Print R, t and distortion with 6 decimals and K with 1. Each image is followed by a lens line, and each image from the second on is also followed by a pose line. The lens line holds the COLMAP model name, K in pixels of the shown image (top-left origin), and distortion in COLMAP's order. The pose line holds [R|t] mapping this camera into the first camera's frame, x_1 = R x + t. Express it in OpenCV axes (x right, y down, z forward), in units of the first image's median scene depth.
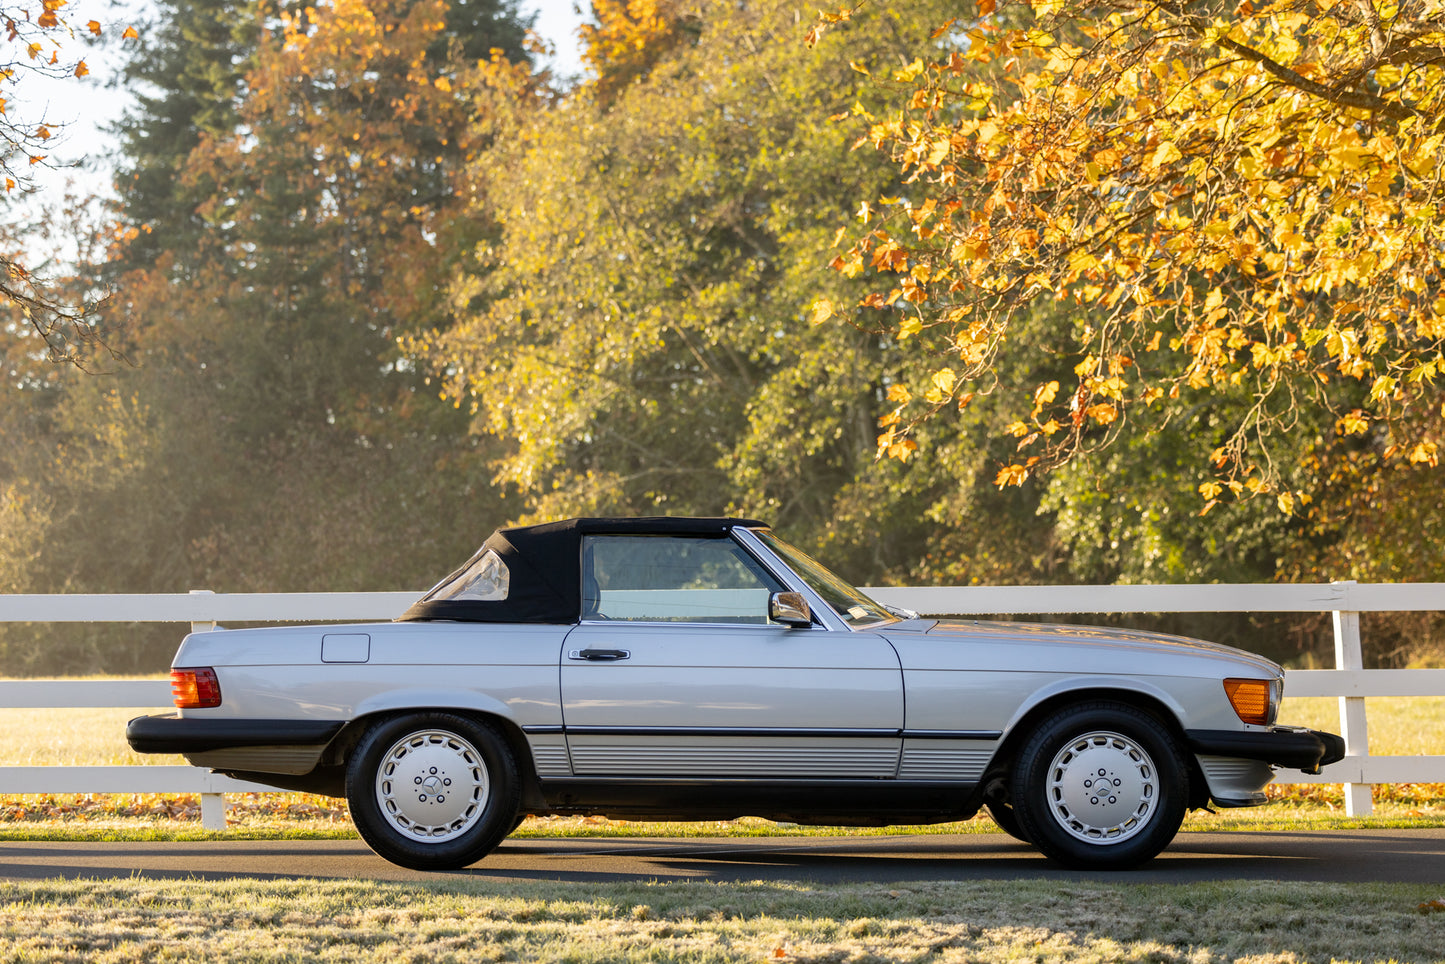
lens RADIAL K [[3131.4, 0, 721.0], [0, 3131.4, 445.8], [0, 0, 1]] dist [-0.010226, -0.363289]
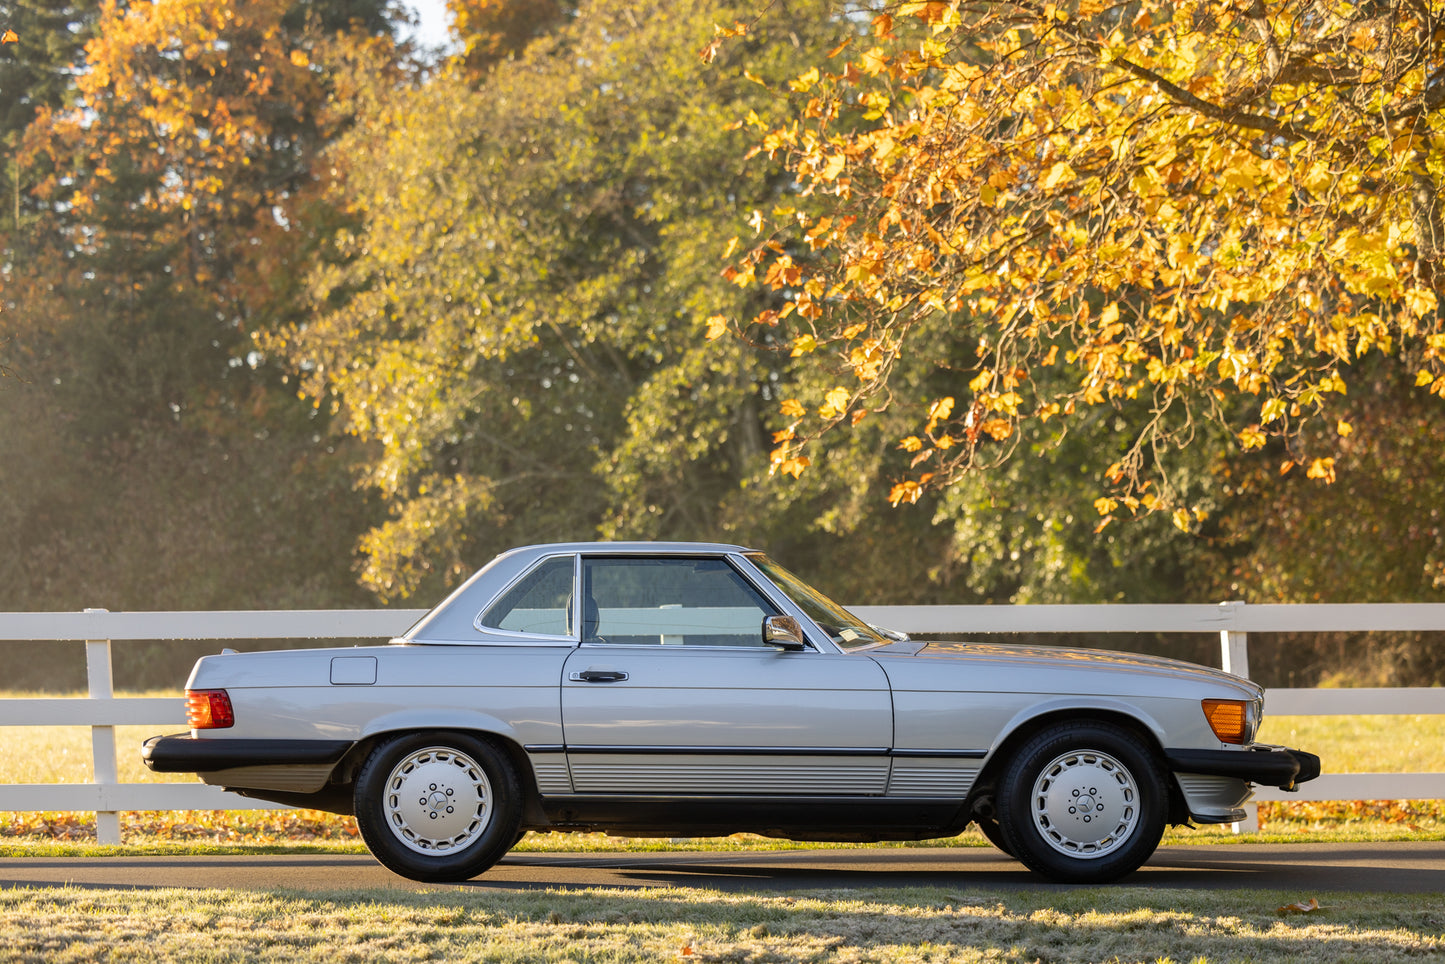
lens RADIAL K [[4221.3, 0, 720.8], [0, 4221.3, 483.9], [0, 0, 1]] dist [0.014111, -0.912900]
pose [[0.998916, 0.003017, 0.046445, -0.022502], [-0.004164, 0.999688, 0.024621, -0.021105], [-0.046356, -0.024787, 0.998617, -0.269925]]
